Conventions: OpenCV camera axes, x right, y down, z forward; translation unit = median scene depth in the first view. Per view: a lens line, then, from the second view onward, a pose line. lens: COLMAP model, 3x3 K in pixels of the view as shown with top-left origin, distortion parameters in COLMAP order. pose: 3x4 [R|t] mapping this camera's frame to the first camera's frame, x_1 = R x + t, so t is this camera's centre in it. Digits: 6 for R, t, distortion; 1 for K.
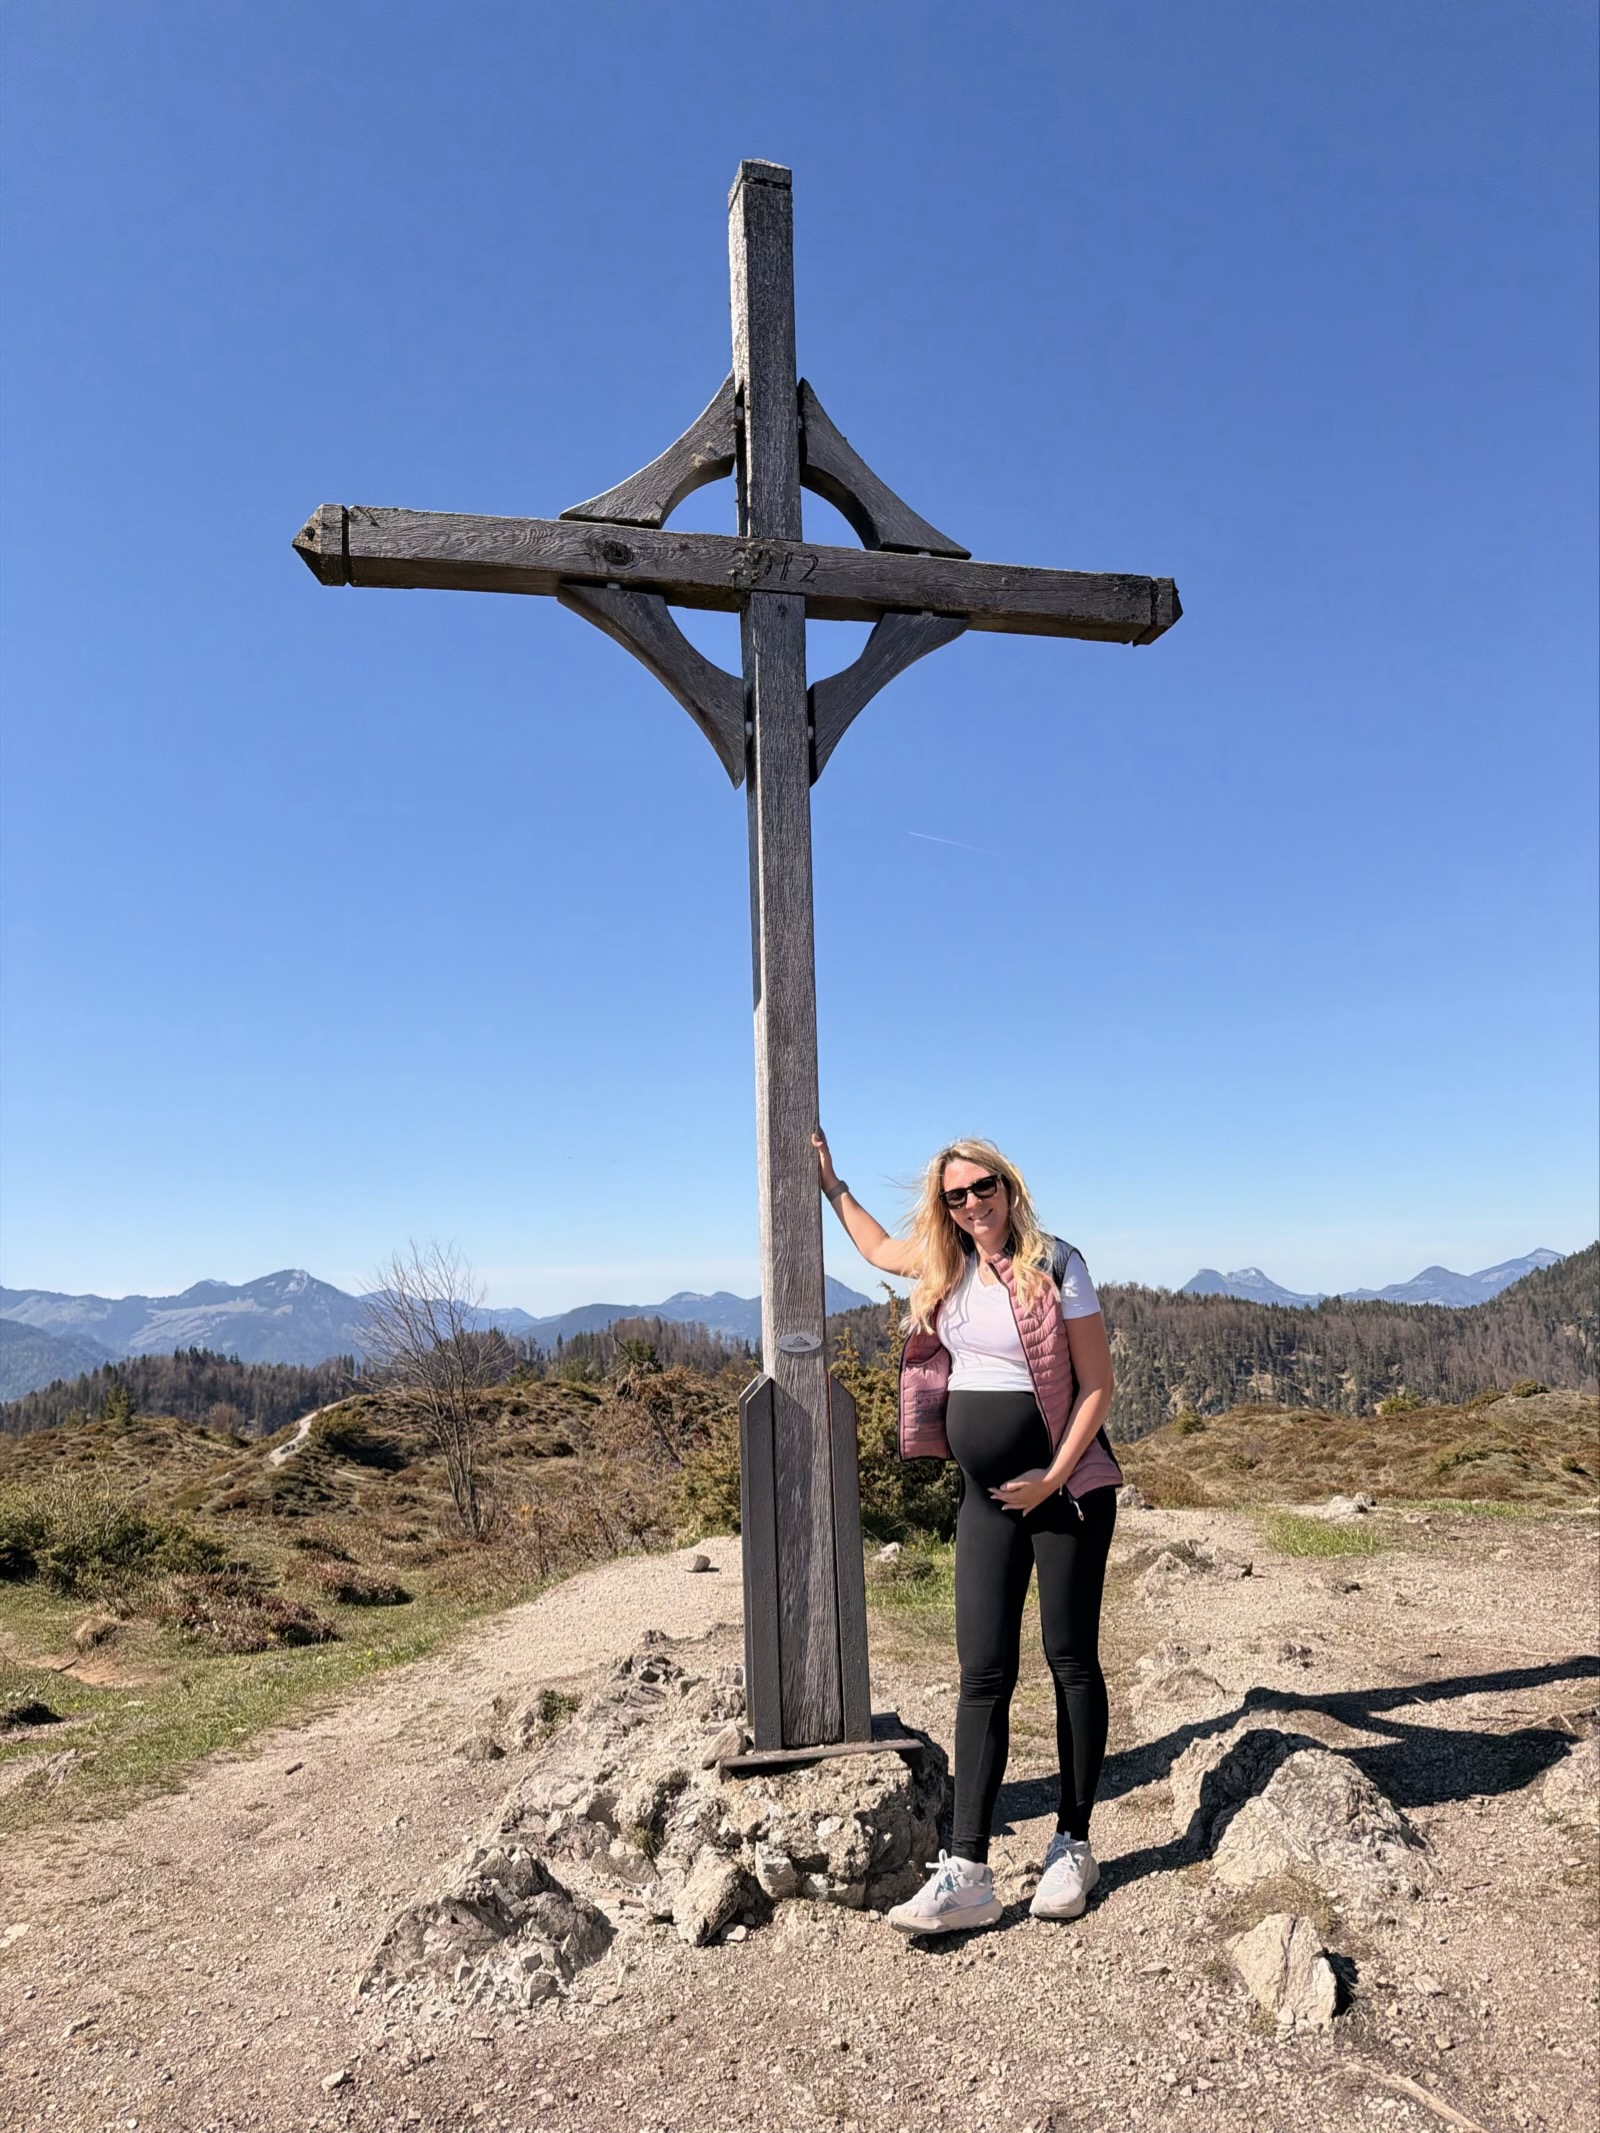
lens RADIAL K [[1471.1, 0, 800.0], [0, 1471.1, 1066.5], [0, 0, 1]] dist [0.098888, -0.122610]
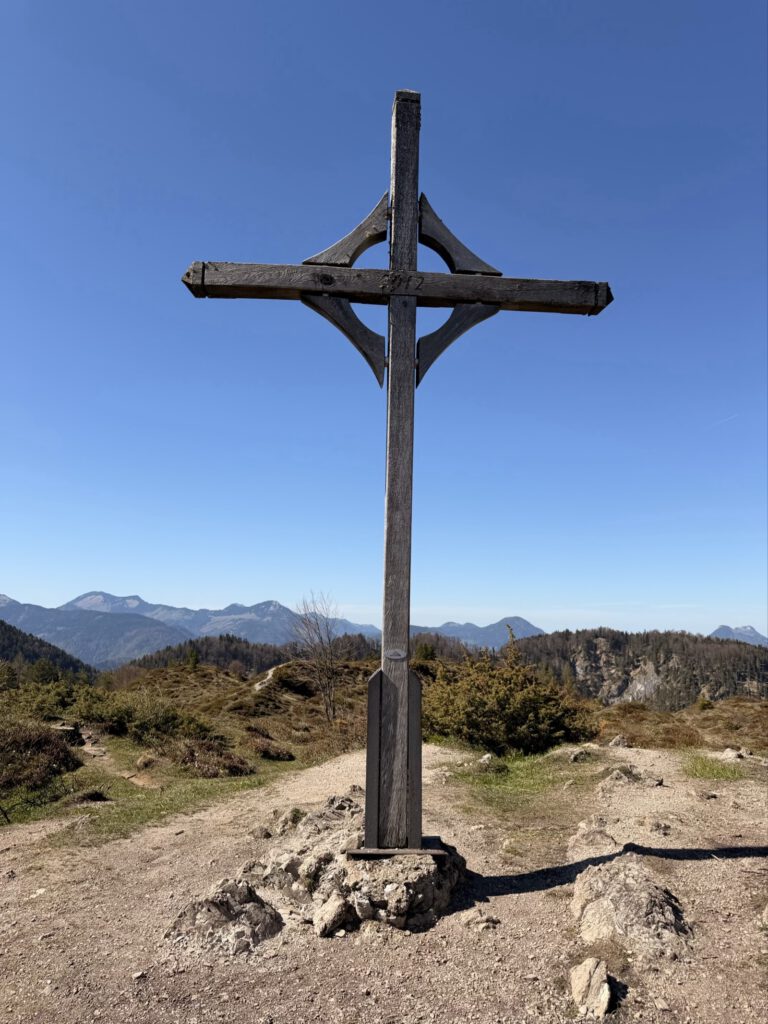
lens RADIAL K [[719.8, 0, 442.7], [0, 719.8, 502.9], [0, 0, 1]] dist [0.093432, -0.113239]
pose [[0.984040, 0.025410, -0.176125, 0.227859], [-0.026674, 0.999633, -0.004808, -0.022355], [0.175938, 0.009430, 0.984356, 0.003008]]
